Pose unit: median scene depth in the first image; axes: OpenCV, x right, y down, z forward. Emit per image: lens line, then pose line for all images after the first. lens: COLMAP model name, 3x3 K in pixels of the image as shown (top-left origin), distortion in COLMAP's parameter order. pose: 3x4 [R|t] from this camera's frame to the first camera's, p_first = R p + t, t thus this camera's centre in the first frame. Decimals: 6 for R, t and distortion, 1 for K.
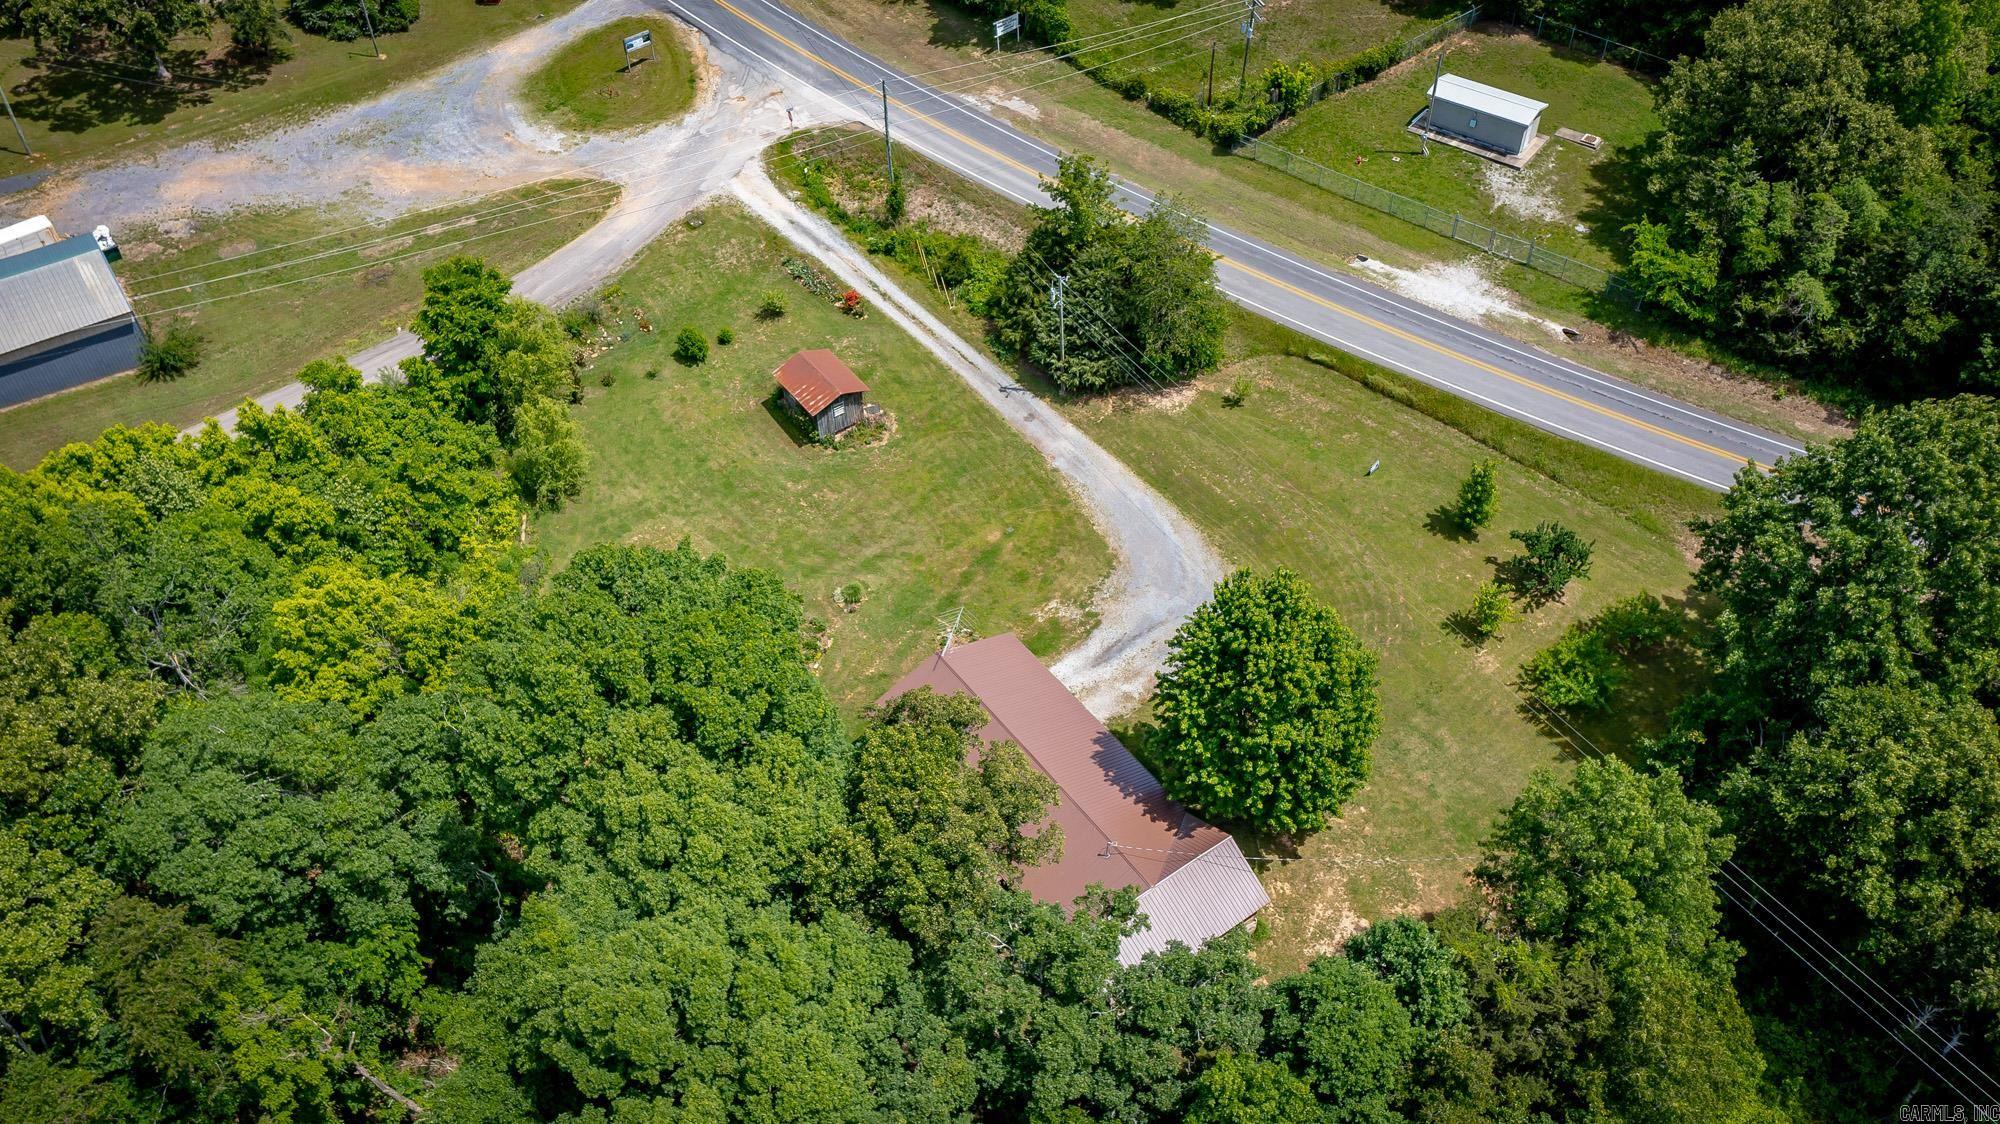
lens RADIAL K [[1574.5, 0, 986.0], [0, 1574.5, 559.7], [0, 0, 1]] dist [0.014970, 0.003969]
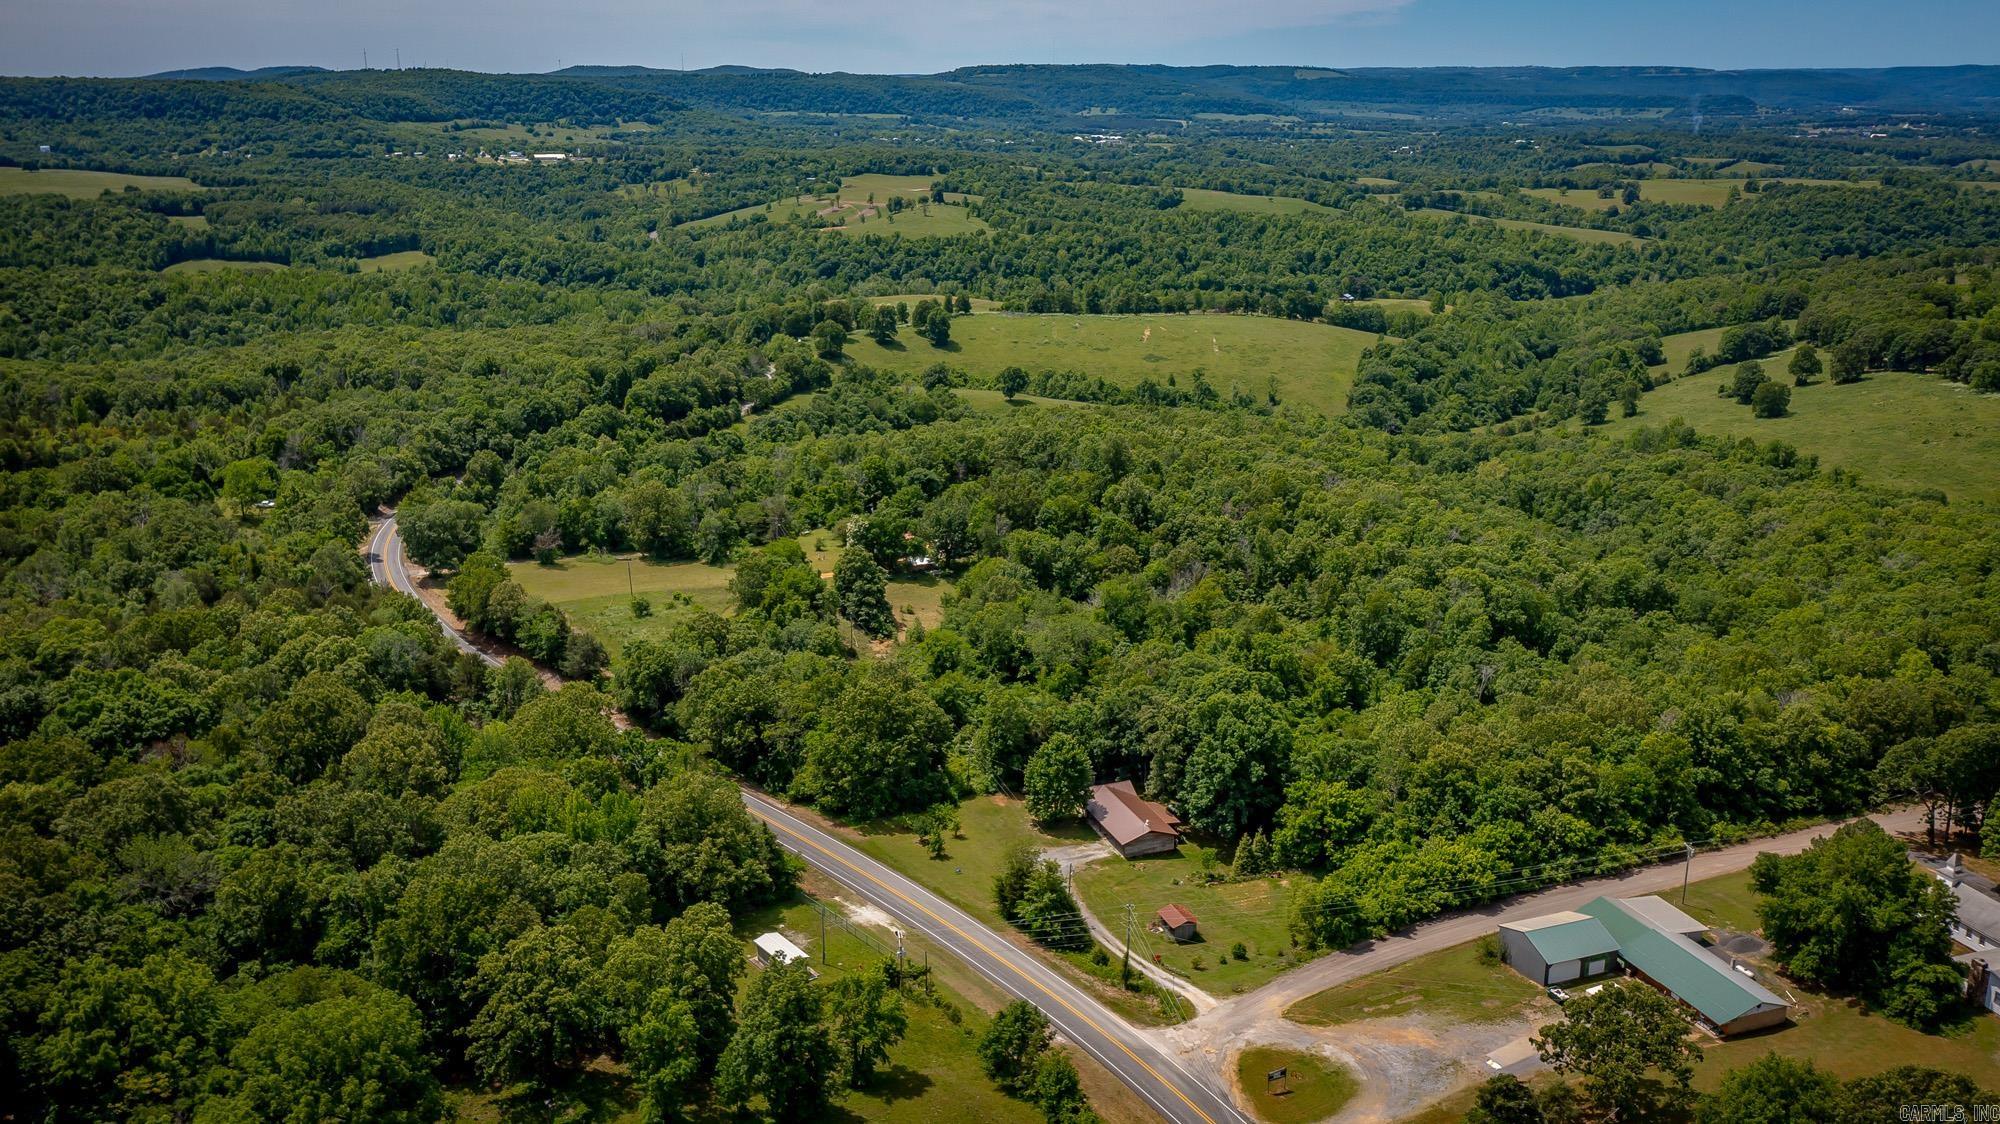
lens RADIAL K [[1600.2, 0, 1000.0], [0, 1600.2, 562.0], [0, 0, 1]] dist [0.000348, 0.010585]
pose [[-0.966759, -0.044906, 0.251716, -0.358726], [0.205836, 0.447346, 0.870352, -2.059892], [-0.151688, 0.893233, -0.423232, 1.378180]]
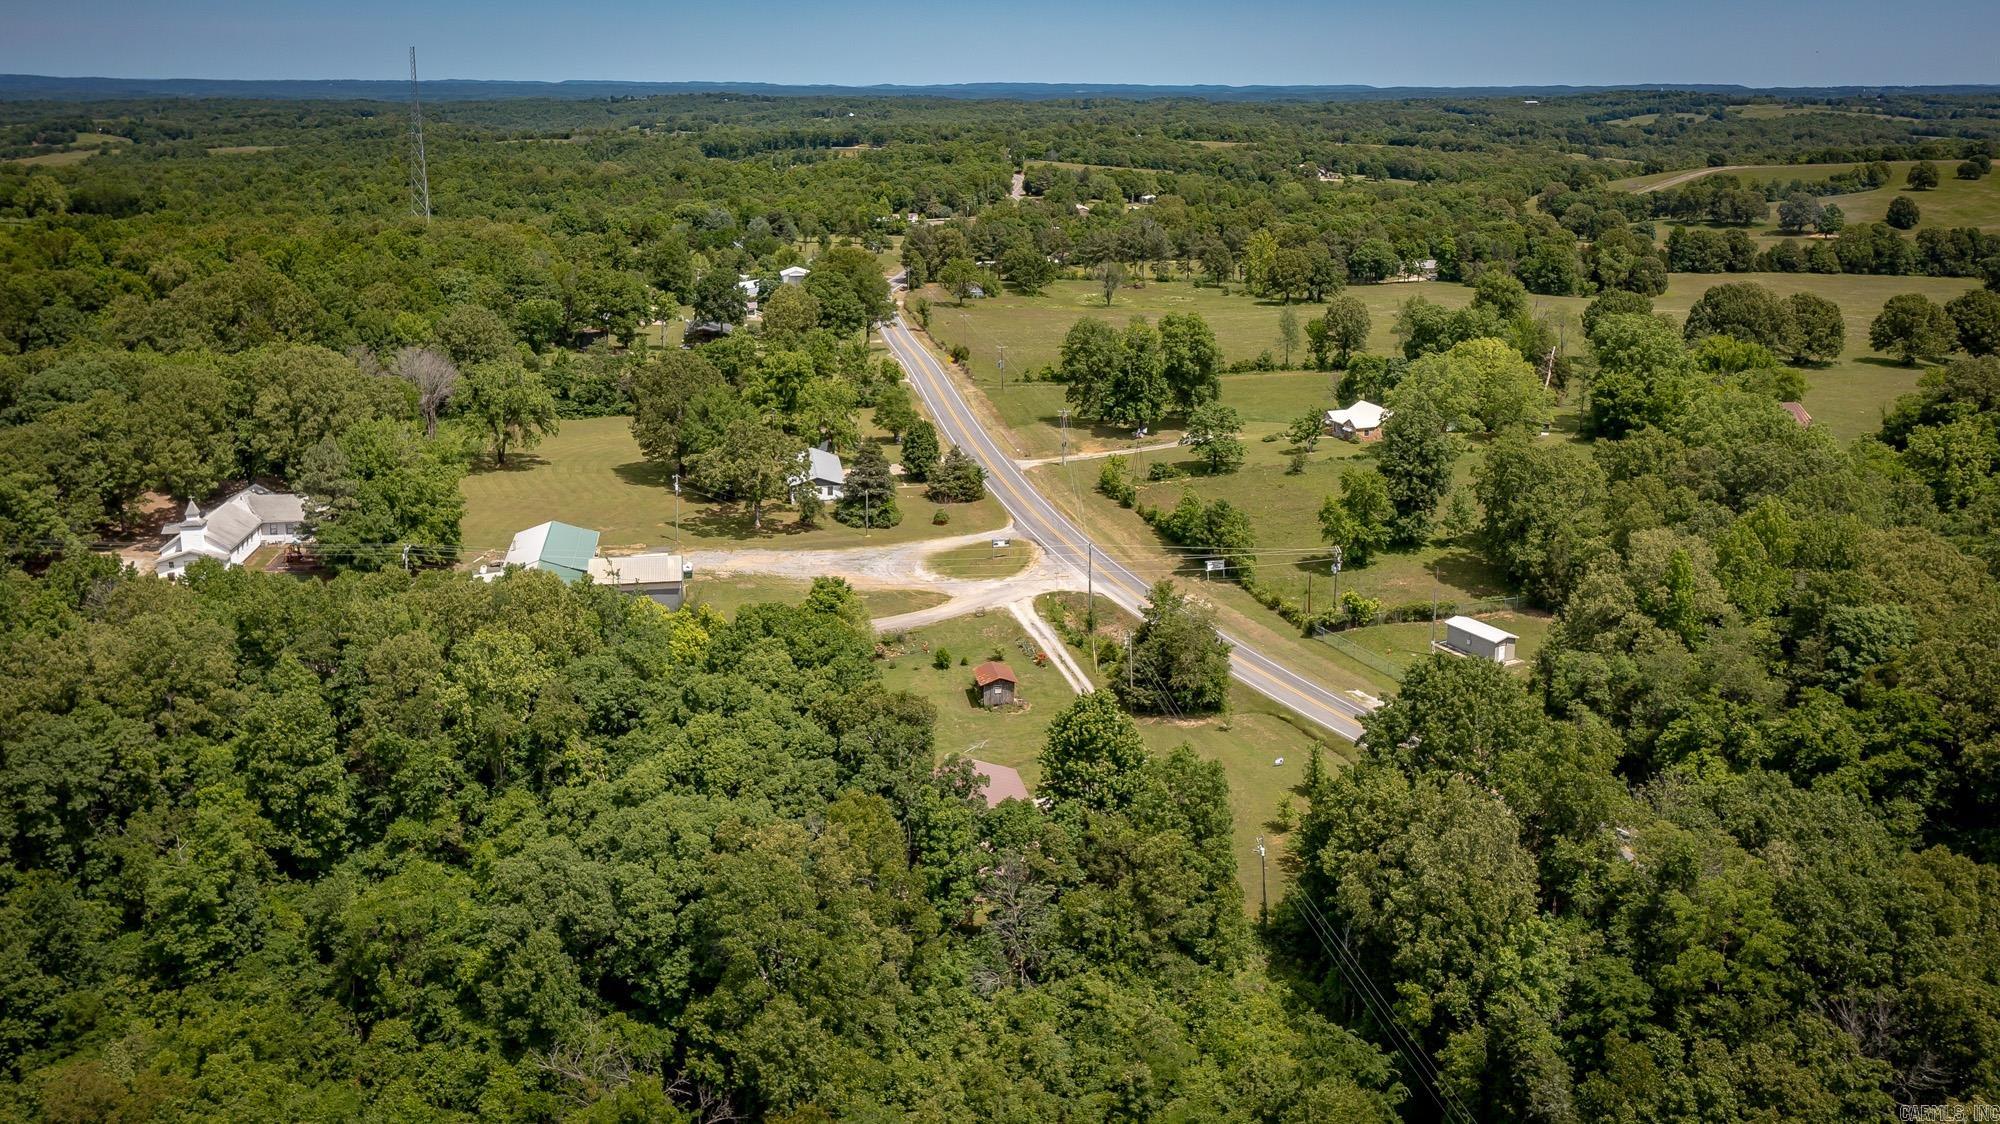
lens RADIAL K [[1600.2, 0, 1000.0], [0, 1600.2, 562.0], [0, 0, 1]] dist [0.000348, 0.010585]
pose [[0.910079, 0.133186, -0.392450, 0.513129], [-0.305046, 0.856289, -0.416793, 0.457662], [0.280539, 0.499030, 0.819919, -0.450629]]
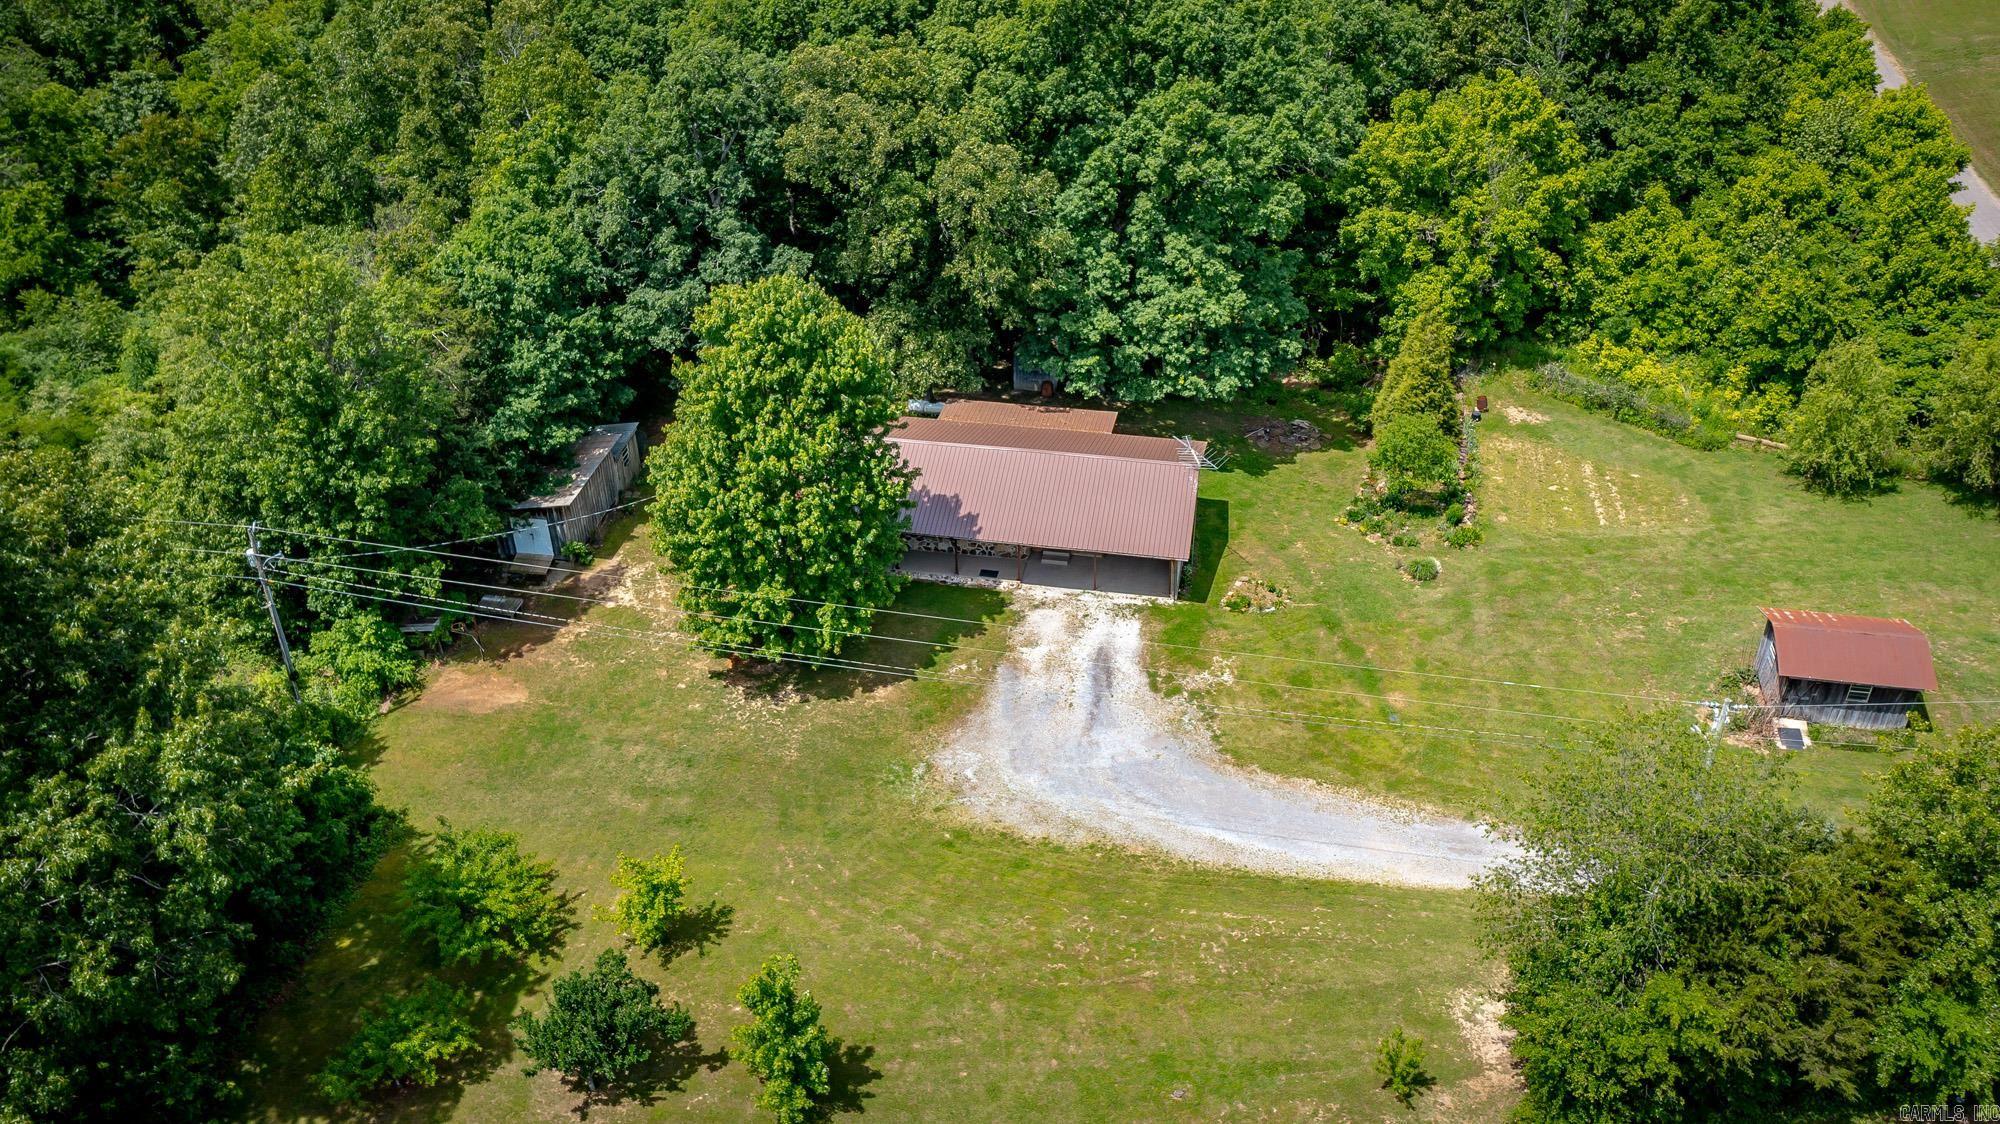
lens RADIAL K [[1574.5, 0, 986.0], [0, 1574.5, 559.7], [0, 0, 1]] dist [0.014970, 0.003969]
pose [[-0.717258, 0.421724, -0.554698, 0.380731], [-0.492869, 0.255674, 0.831692, -0.400620], [0.492566, 0.869931, 0.024471, 0.725929]]
